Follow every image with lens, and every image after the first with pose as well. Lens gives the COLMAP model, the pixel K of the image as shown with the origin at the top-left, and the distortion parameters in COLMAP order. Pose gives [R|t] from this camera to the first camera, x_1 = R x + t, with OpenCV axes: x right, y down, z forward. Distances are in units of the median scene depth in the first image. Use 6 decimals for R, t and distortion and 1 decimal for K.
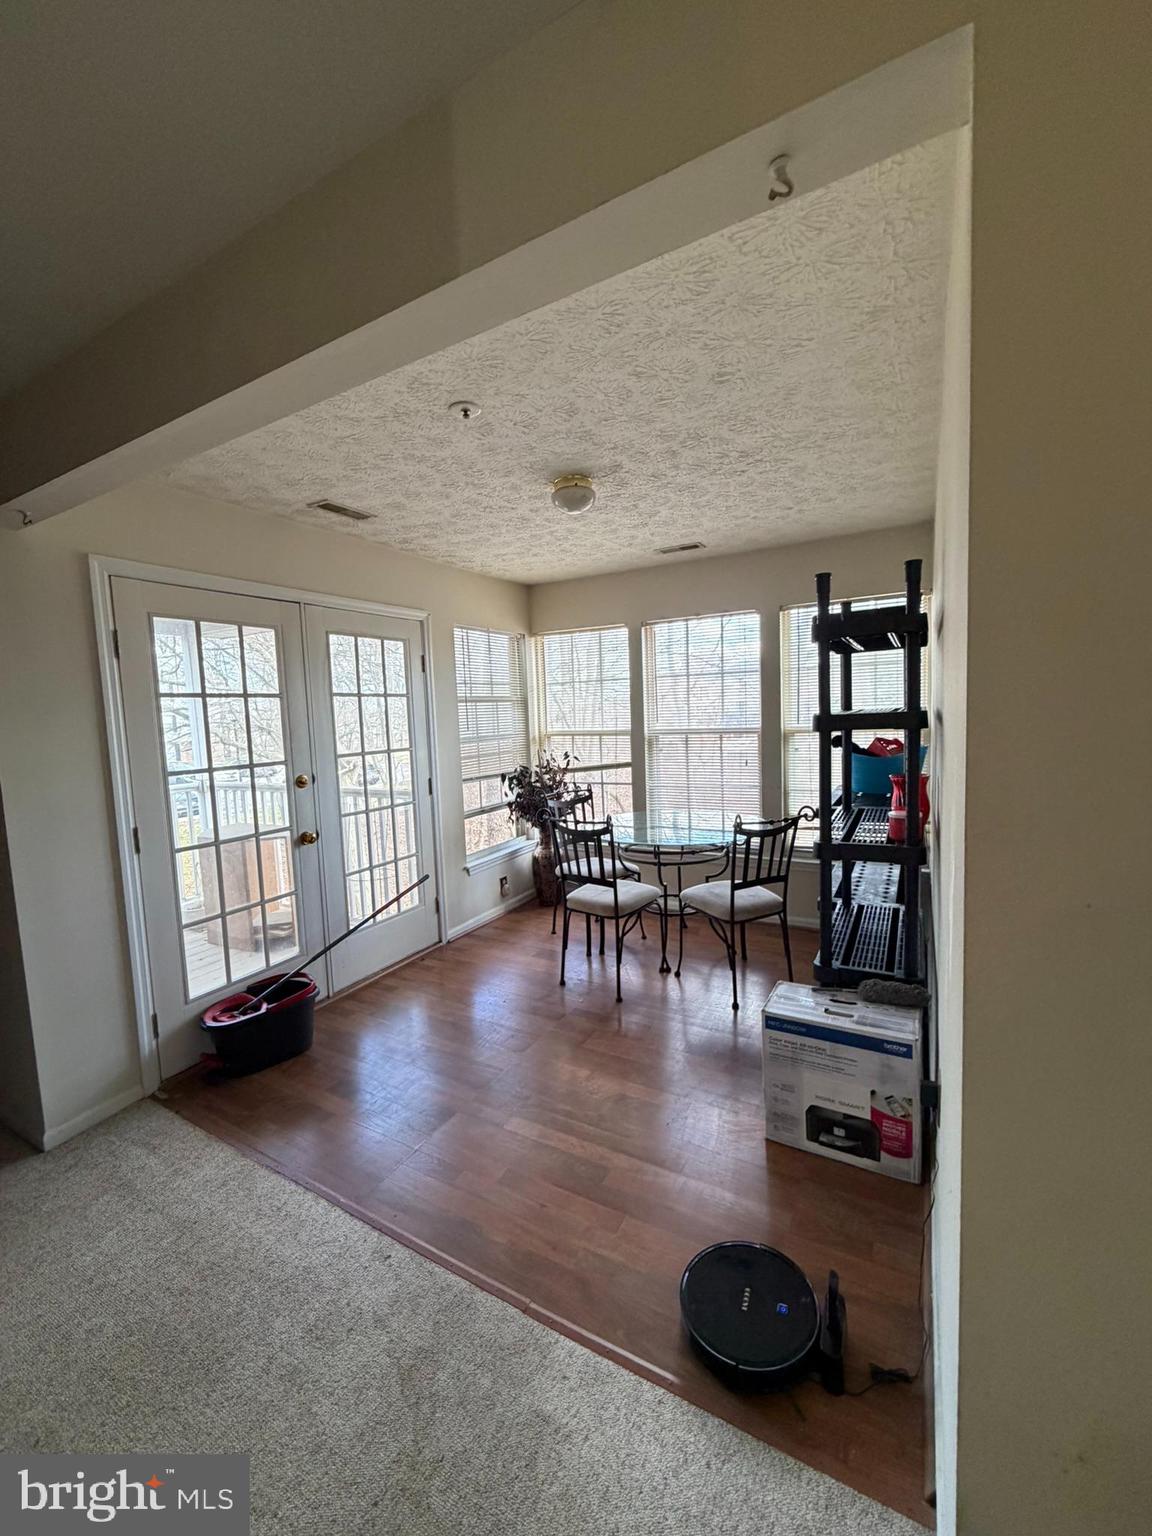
lens RADIAL K [[607.8, 0, 587.2], [0, 607.8, 766.8], [0, 0, 1]] dist [-0.001101, 0.000518]
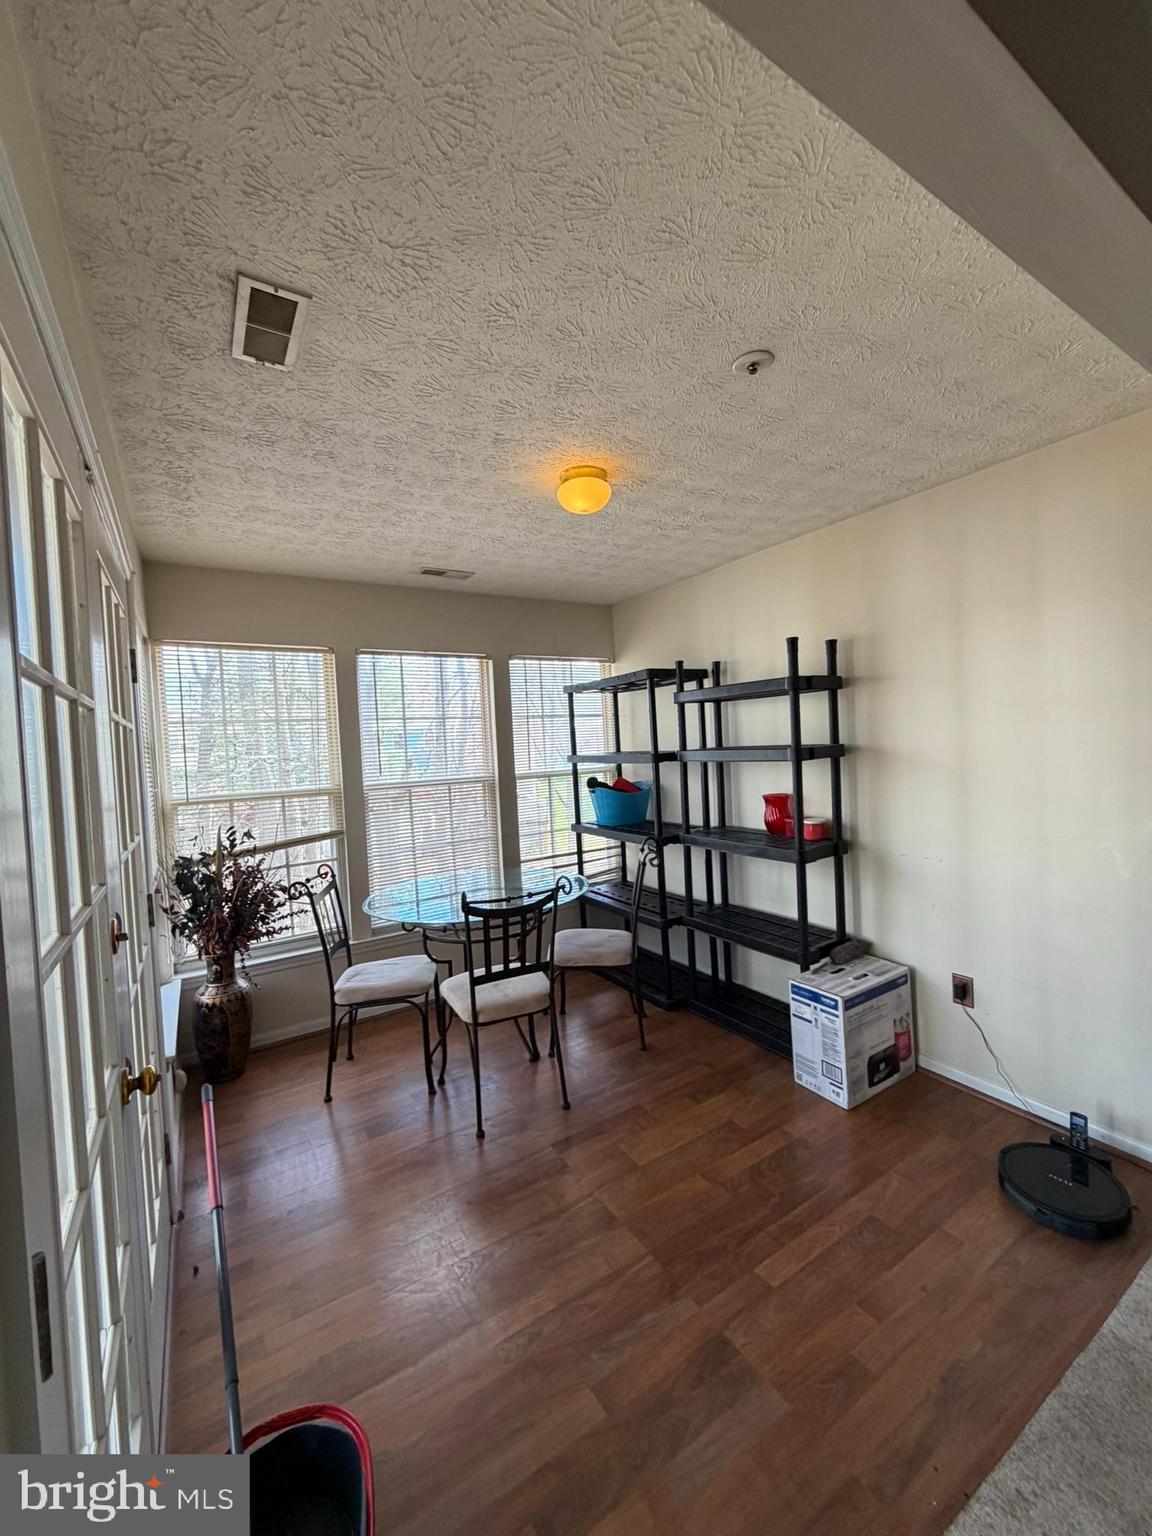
lens RADIAL K [[607.8, 0, 566.6], [0, 607.8, 770.3], [0, 0, 1]] dist [-0.001101, 0.000518]
pose [[0.488220, -0.023735, 0.872398, -0.607410], [0.112591, 0.992989, -0.035994, -0.030713], [-0.865427, 0.115797, 0.487469, 0.522461]]
